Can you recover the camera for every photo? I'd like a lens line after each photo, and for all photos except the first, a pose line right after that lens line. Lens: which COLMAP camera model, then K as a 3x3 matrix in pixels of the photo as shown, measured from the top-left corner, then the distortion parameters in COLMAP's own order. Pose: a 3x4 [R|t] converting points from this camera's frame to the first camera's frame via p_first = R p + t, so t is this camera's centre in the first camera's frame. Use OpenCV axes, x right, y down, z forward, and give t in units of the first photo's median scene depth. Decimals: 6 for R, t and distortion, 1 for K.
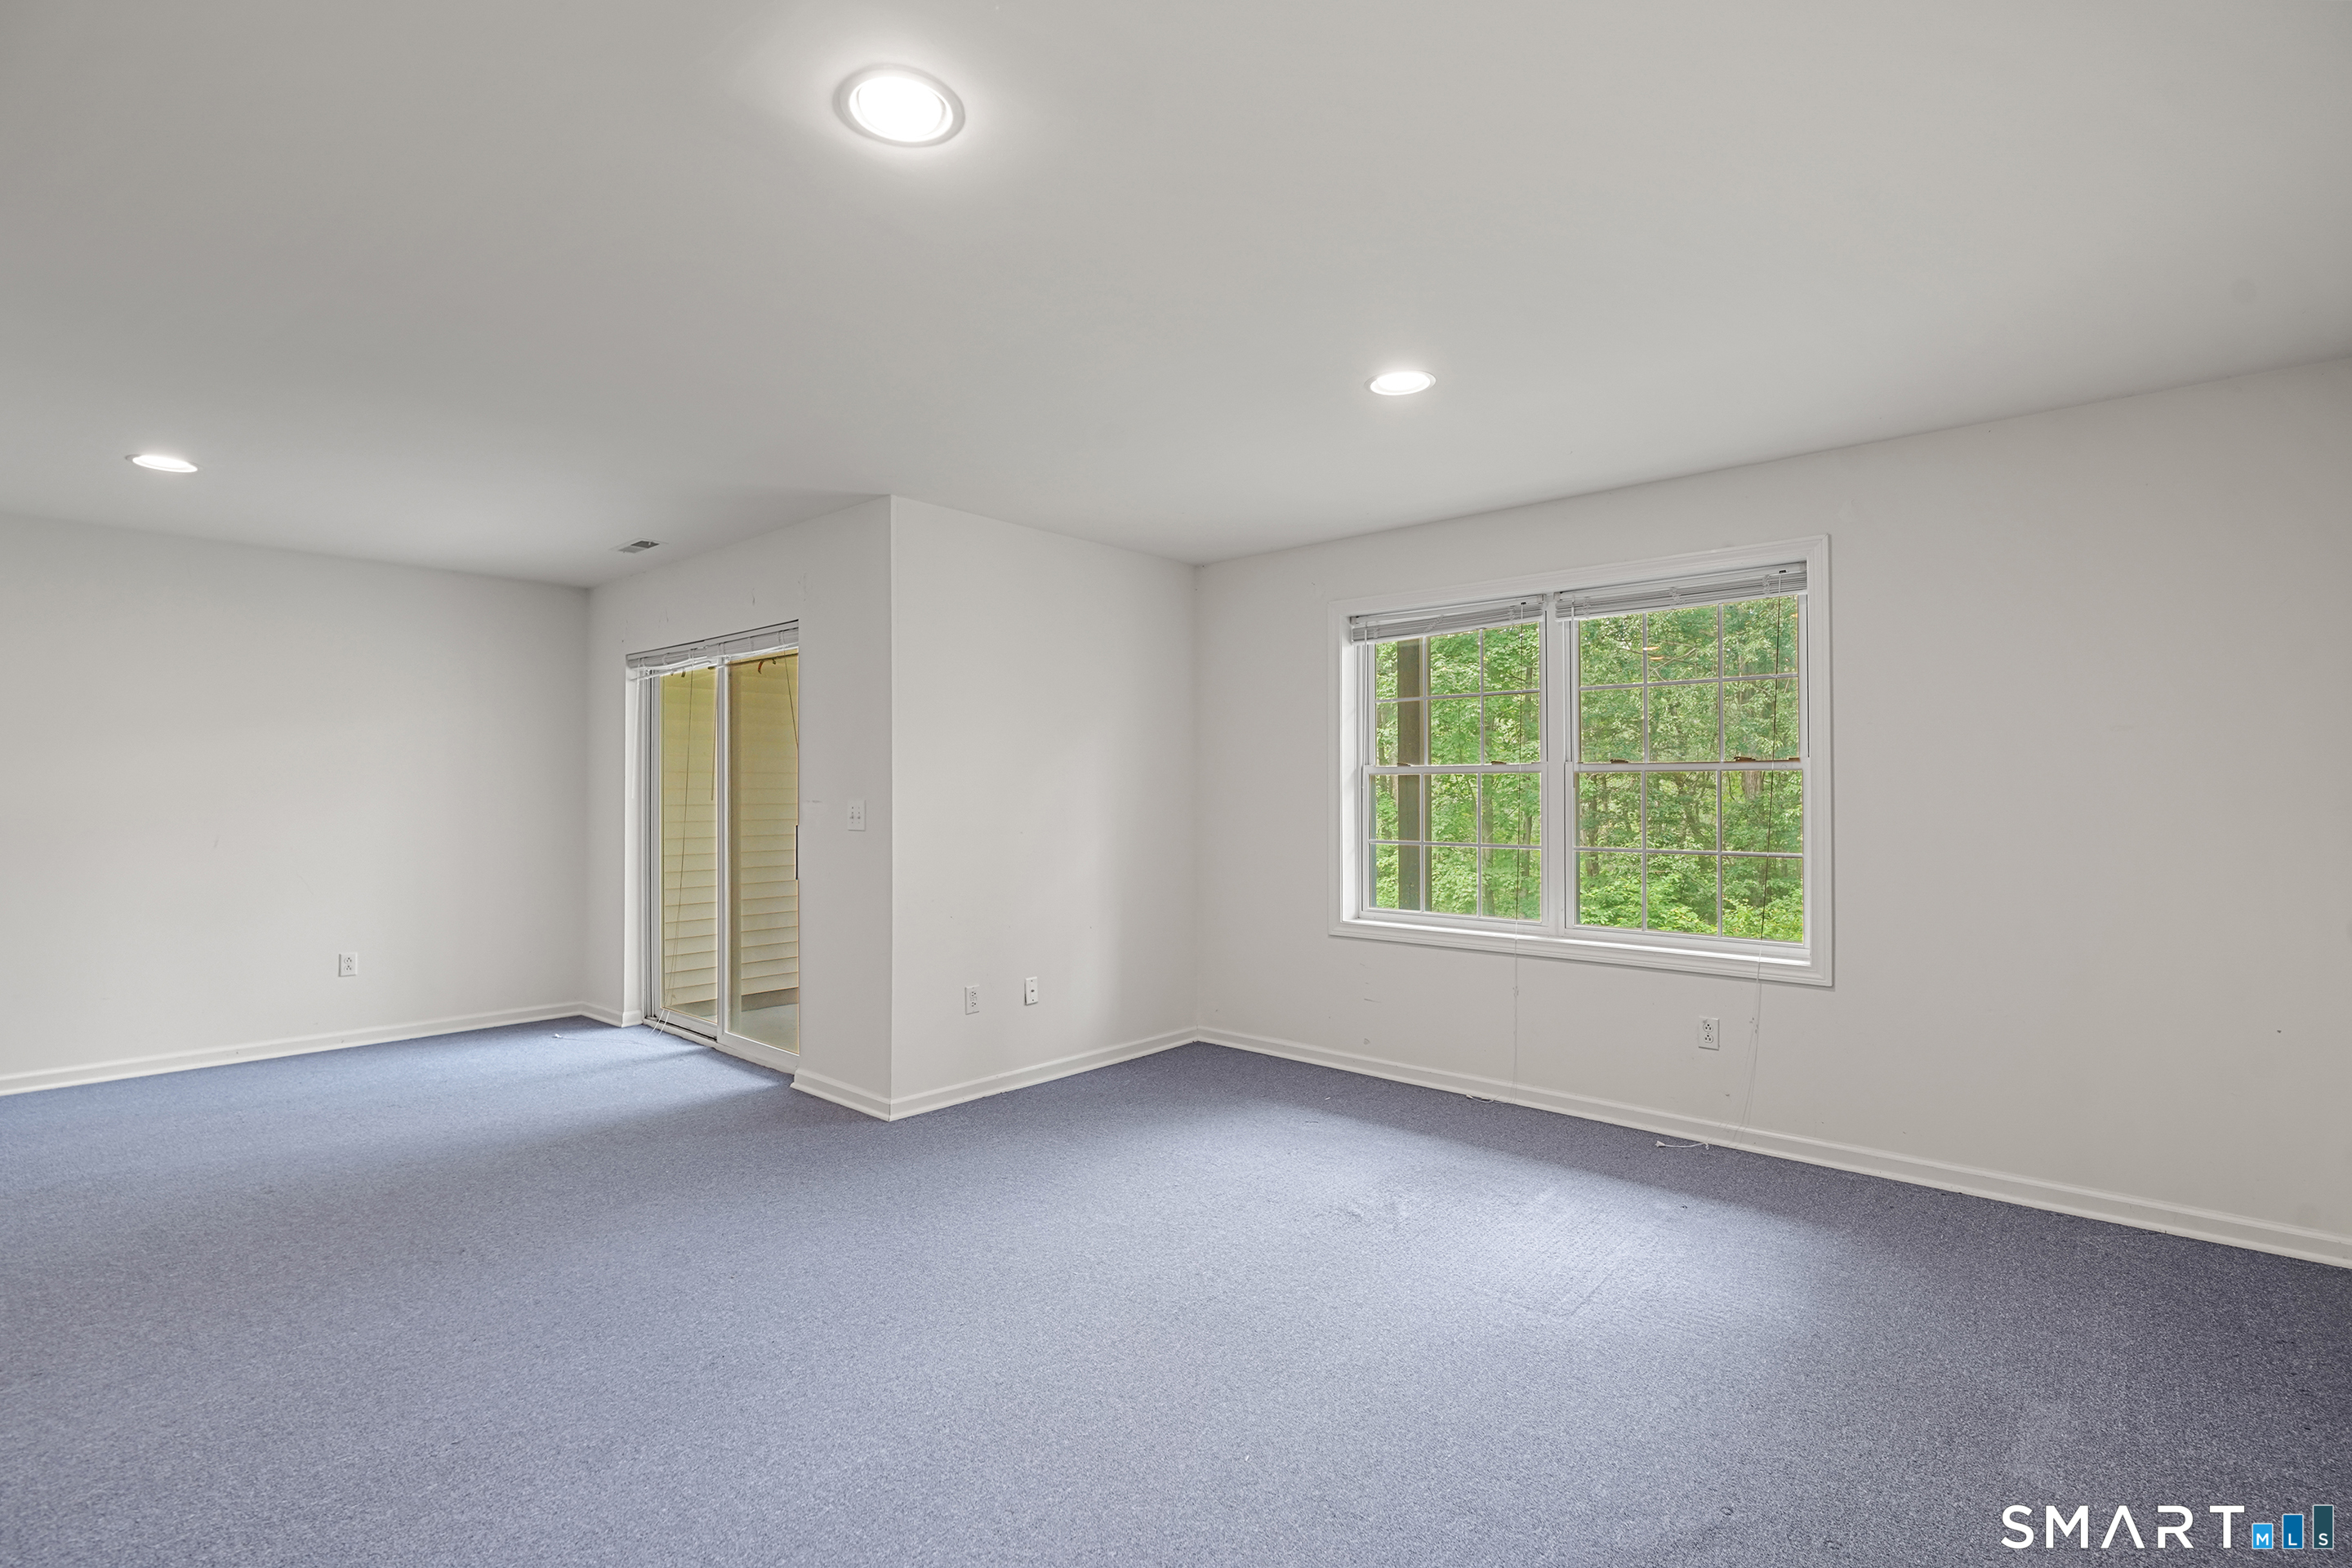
lens RADIAL K [[1087.4, 0, 1176.0], [0, 1087.4, 784.0], [0, 0, 1]] dist [-0.004576, -0.000232]
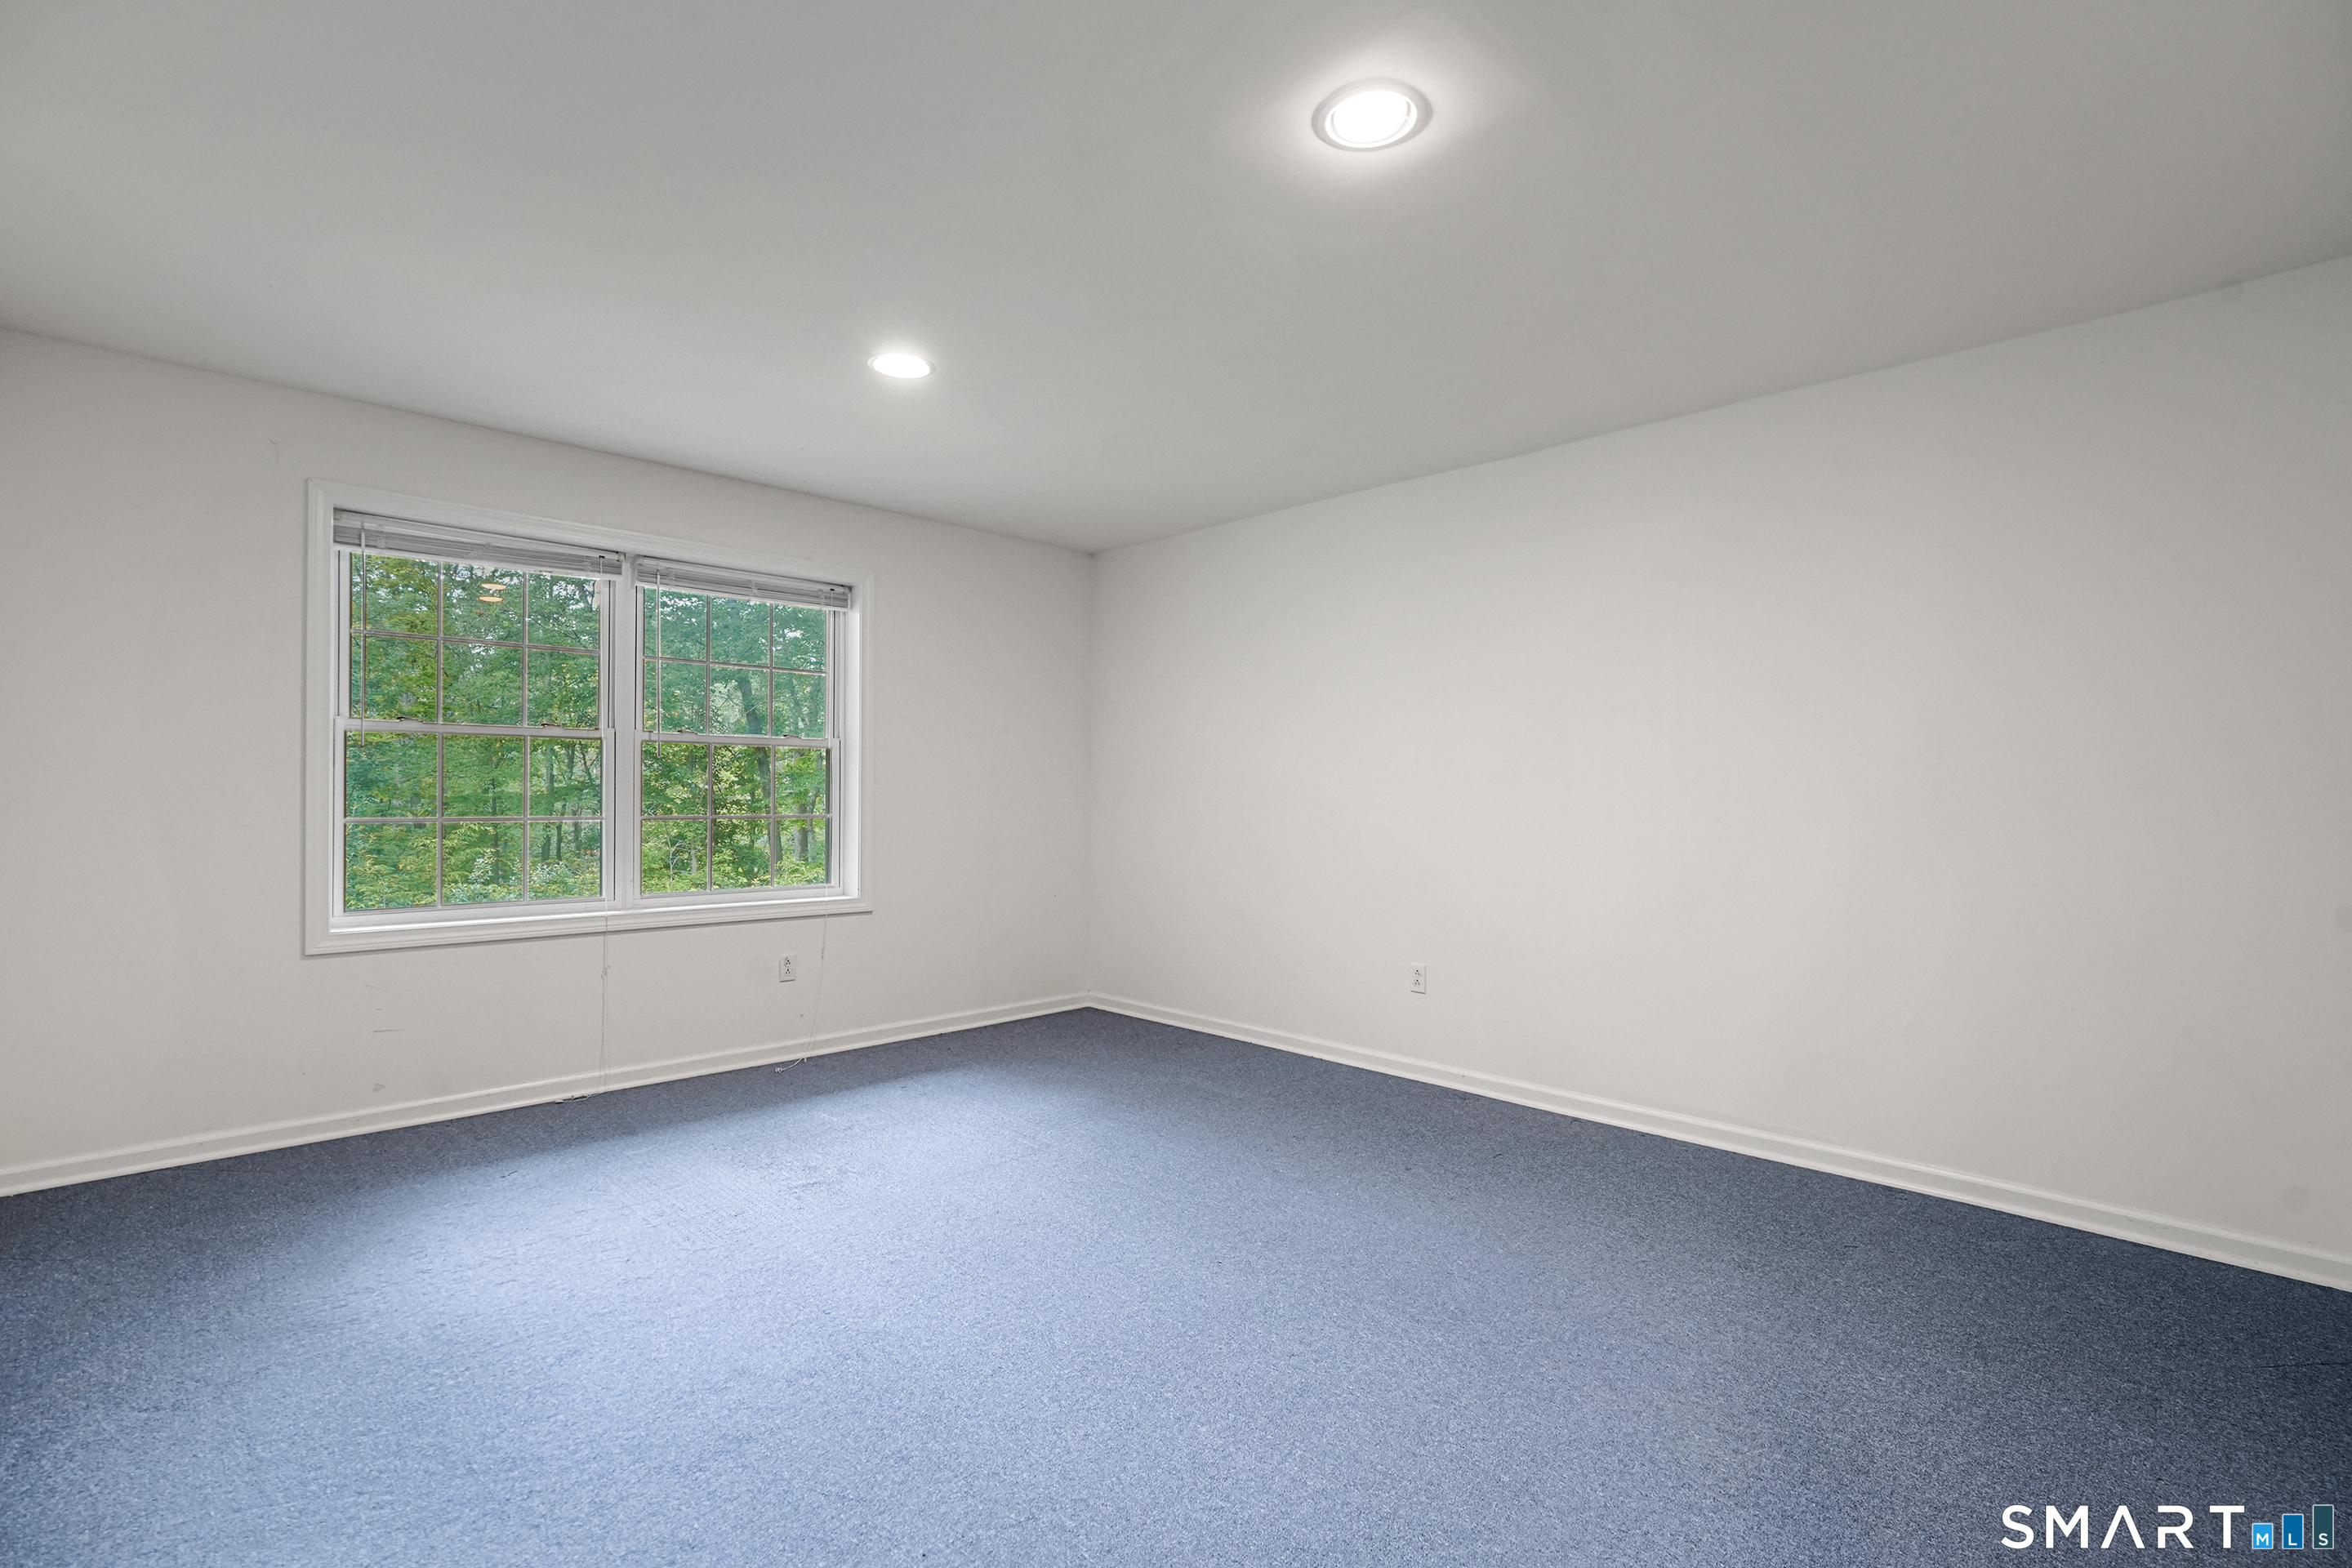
lens RADIAL K [[1055.3, 0, 1149.1], [0, 1055.3, 798.8], [0, 0, 1]] dist [-0.005320, 0.000790]
pose [[0.085153, -0.002883, 0.996364, -0.552744], [-0.012450, 0.999915, 0.003957, 0.032969], [-0.996290, -0.012741, 0.085110, 0.460793]]
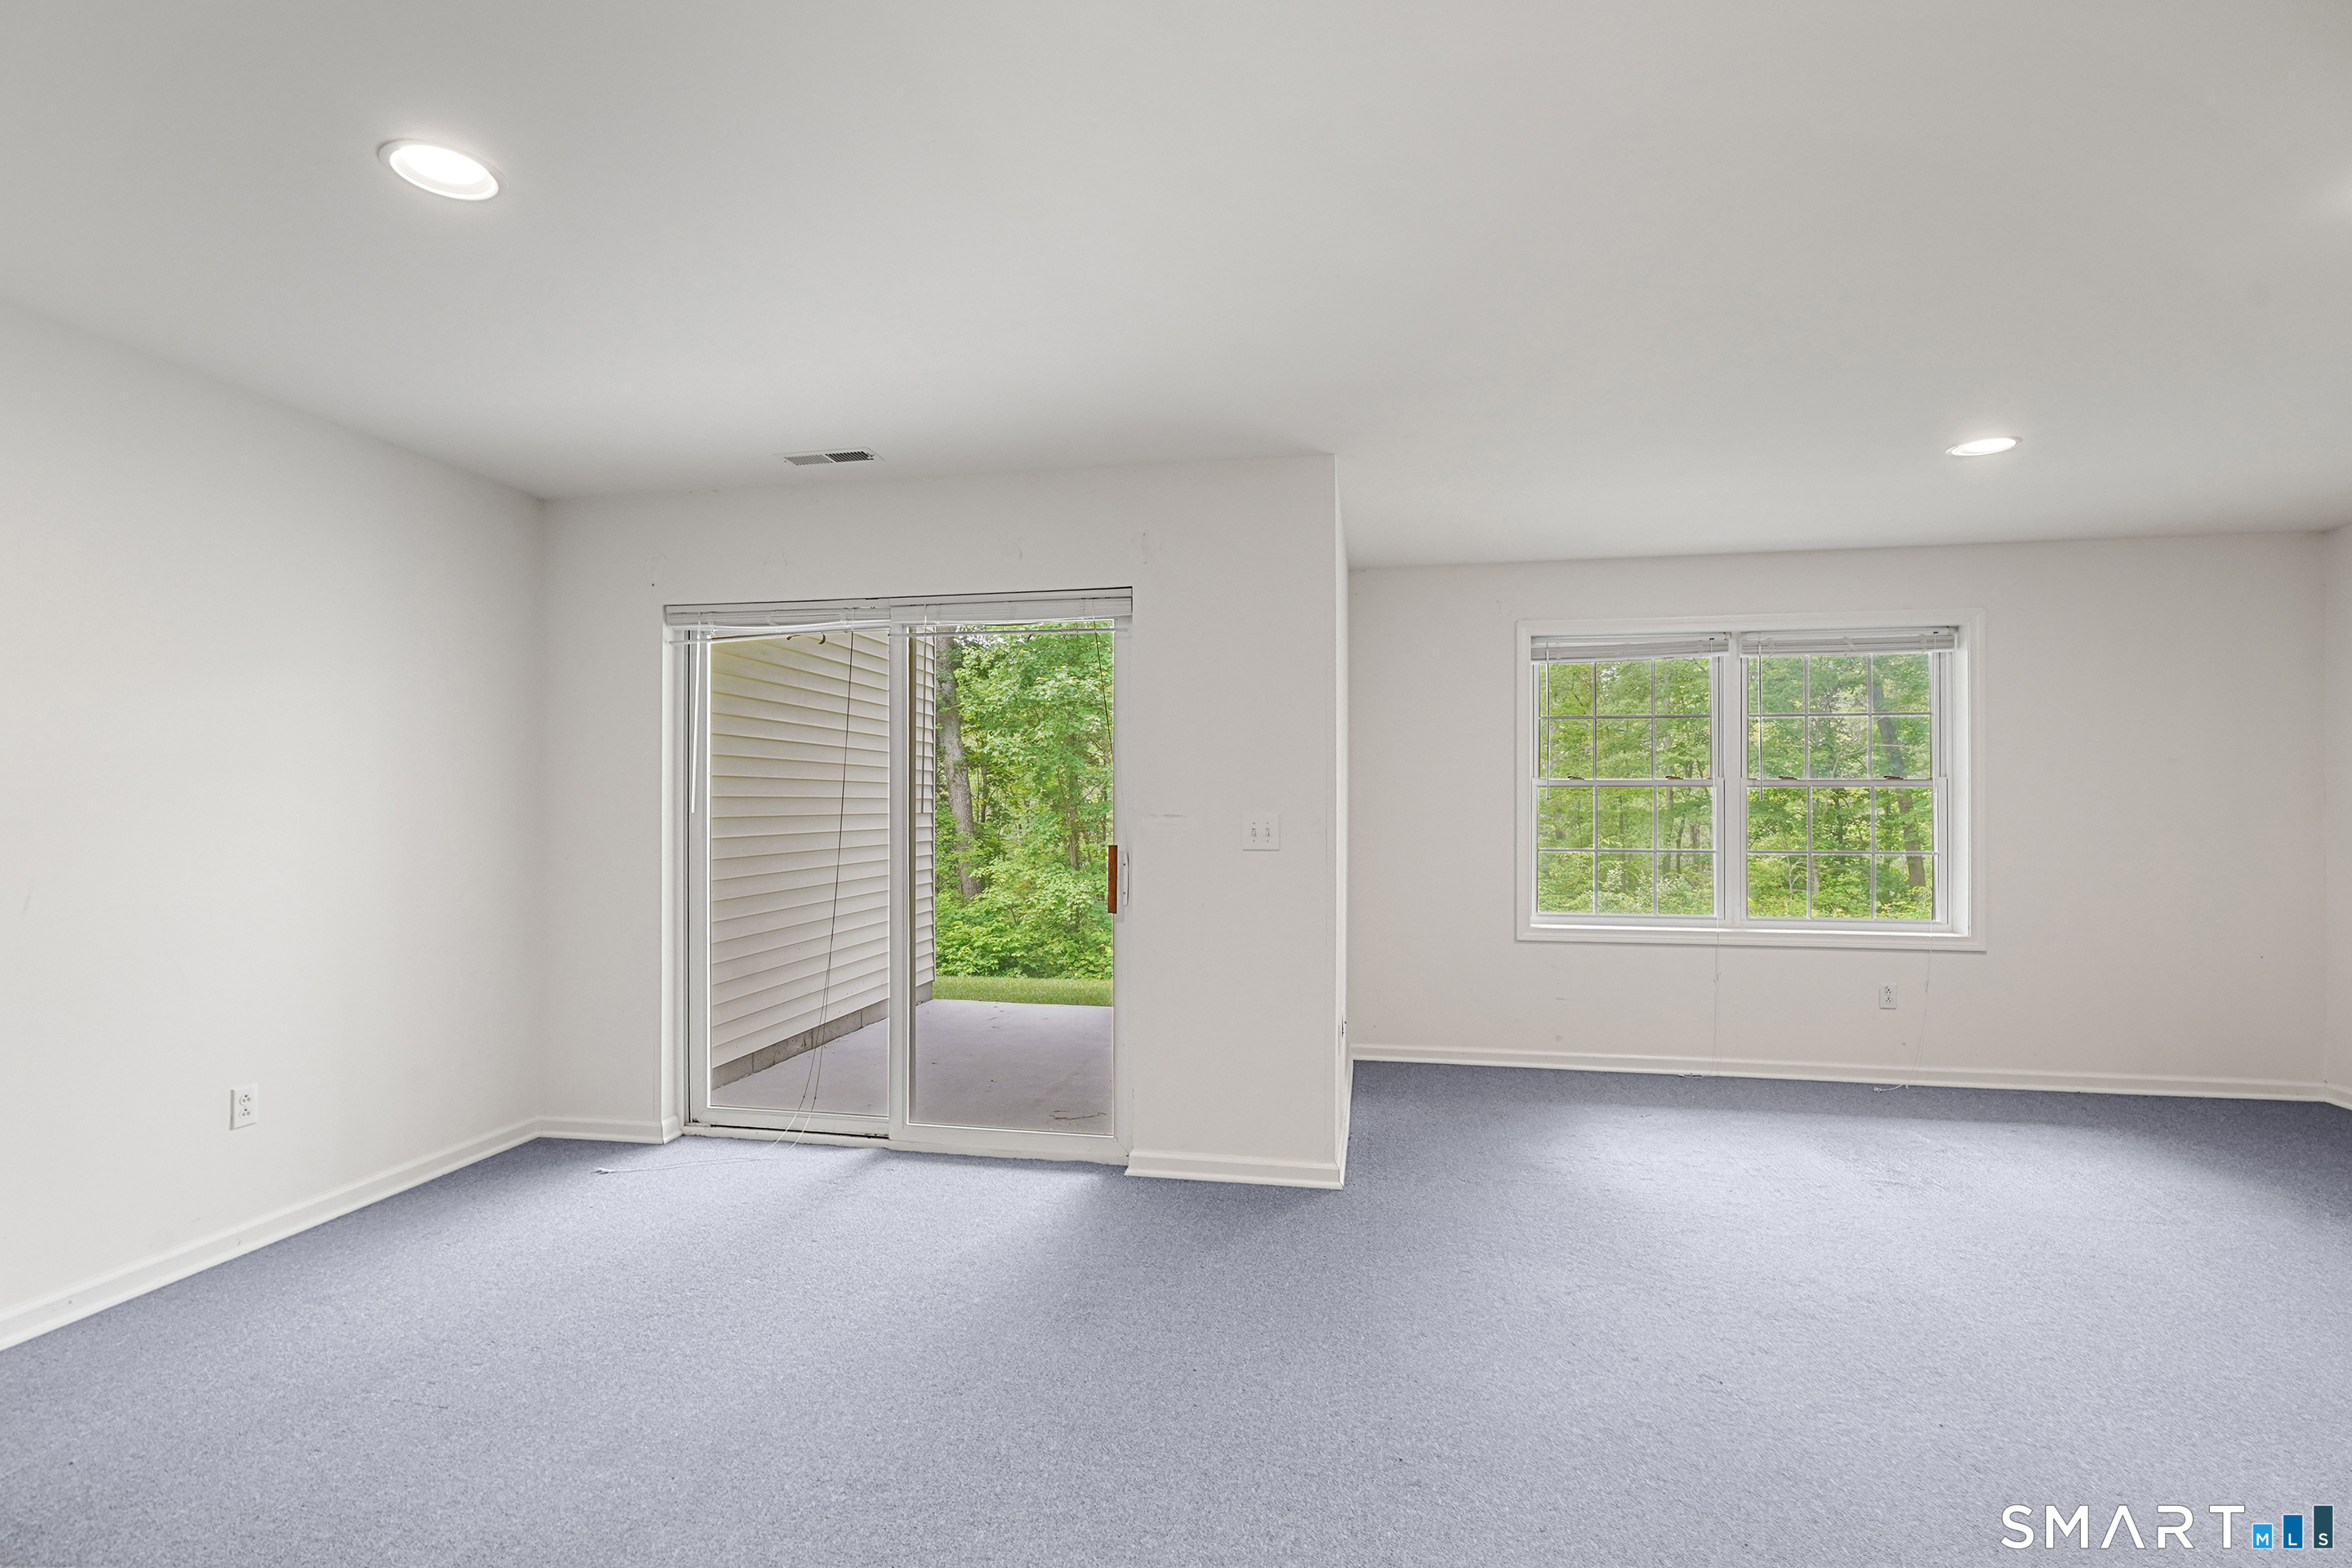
lens RADIAL K [[1075.5, 0, 1178.4], [0, 1075.5, 799.0], [0, 0, 1]] dist [-0.003510, -0.000235]
pose [[0.857841, 0.002790, 0.513908, -0.760820], [-0.004061, 0.999991, 0.001350, 0.003323], [-0.513899, -0.003245, 0.857845, 0.321856]]
